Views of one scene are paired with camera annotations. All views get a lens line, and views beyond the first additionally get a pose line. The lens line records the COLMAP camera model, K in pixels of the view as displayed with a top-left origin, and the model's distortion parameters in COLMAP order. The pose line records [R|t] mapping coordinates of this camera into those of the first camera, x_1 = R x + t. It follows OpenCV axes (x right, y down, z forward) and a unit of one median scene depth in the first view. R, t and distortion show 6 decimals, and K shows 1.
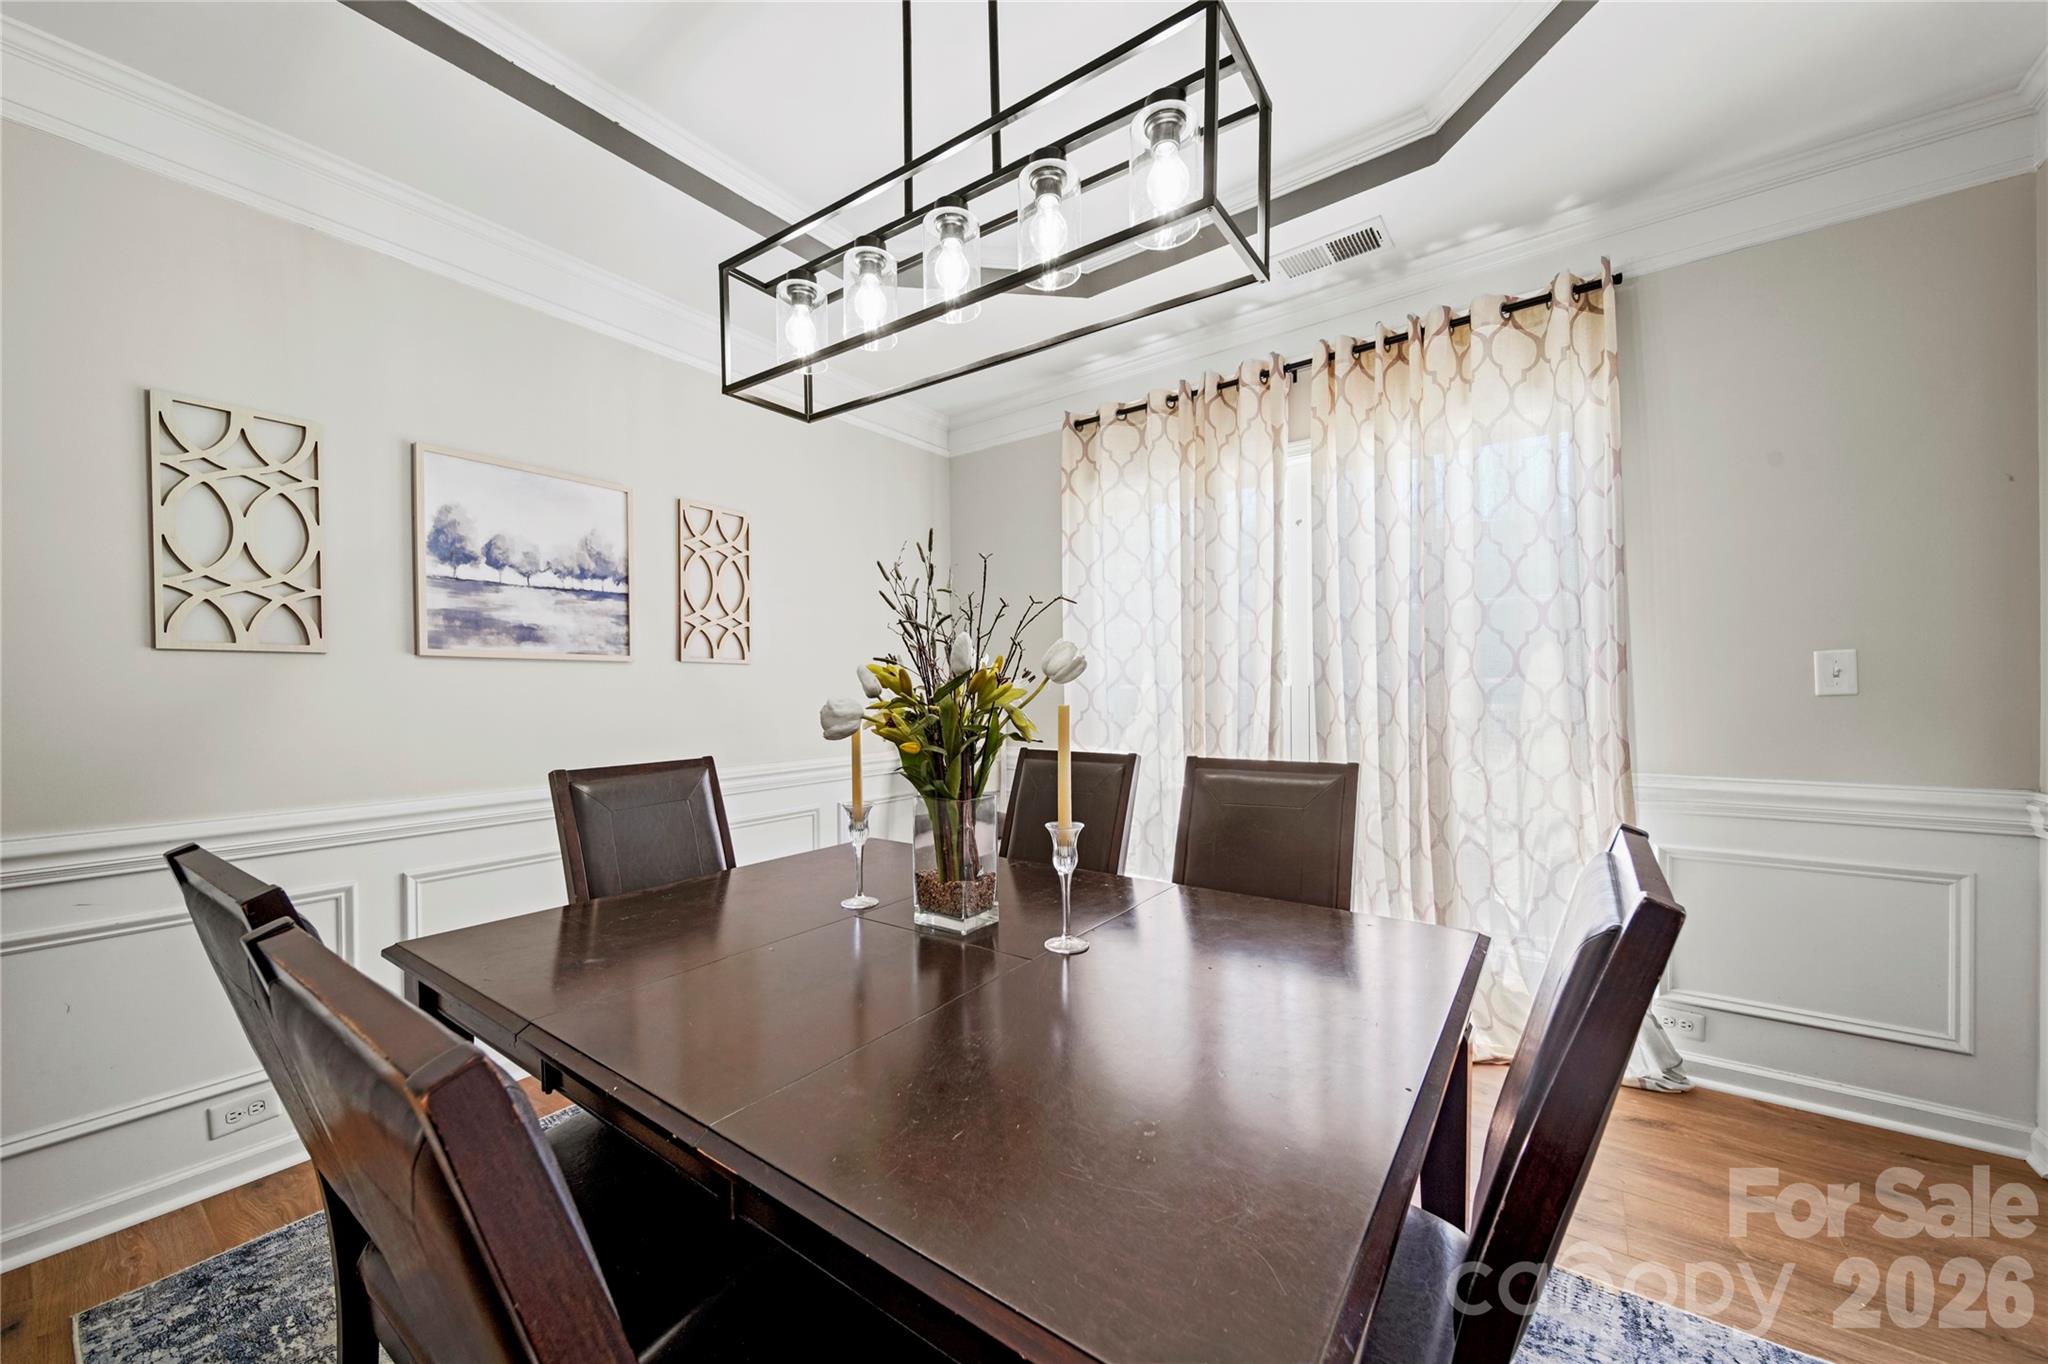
lens RADIAL K [[753.2, 0, 1020.4], [0, 753.2, 685.6], [0, 0, 1]] dist [0.000156, 0.000063]
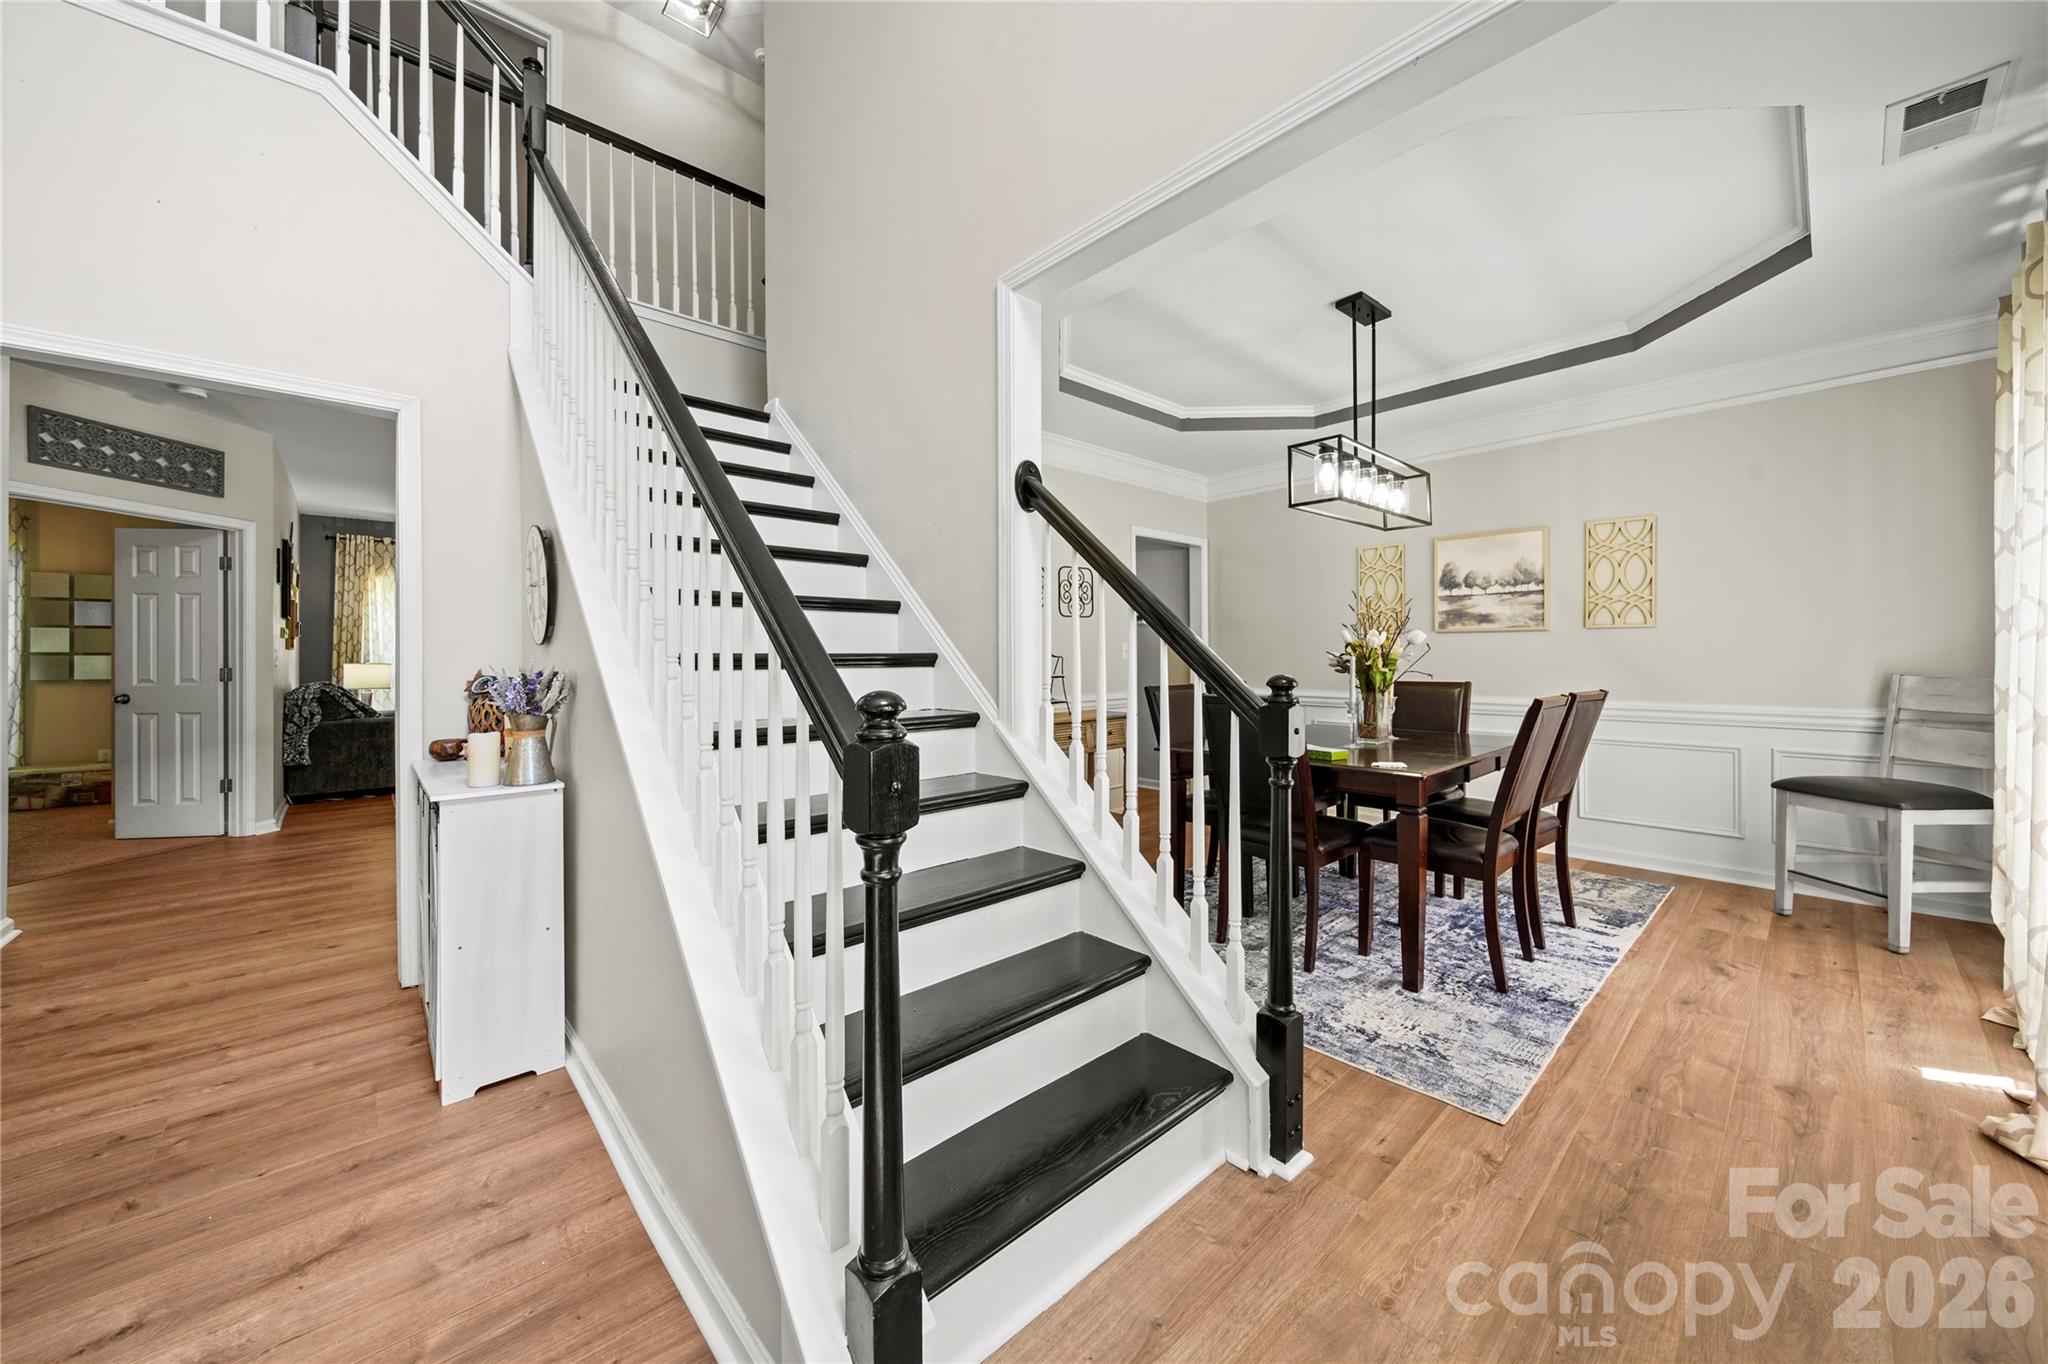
lens RADIAL K [[753.2, 0, 1022.9], [0, 753.2, 663.4], [0, 0, 1]] dist [0.000156, 0.000063]
pose [[-0.195420, 0.018414, -0.980547, 1.446178], [0.006527, 0.999826, 0.017475, 0.005724], [0.980698, -0.002985, -0.195506, 0.193850]]
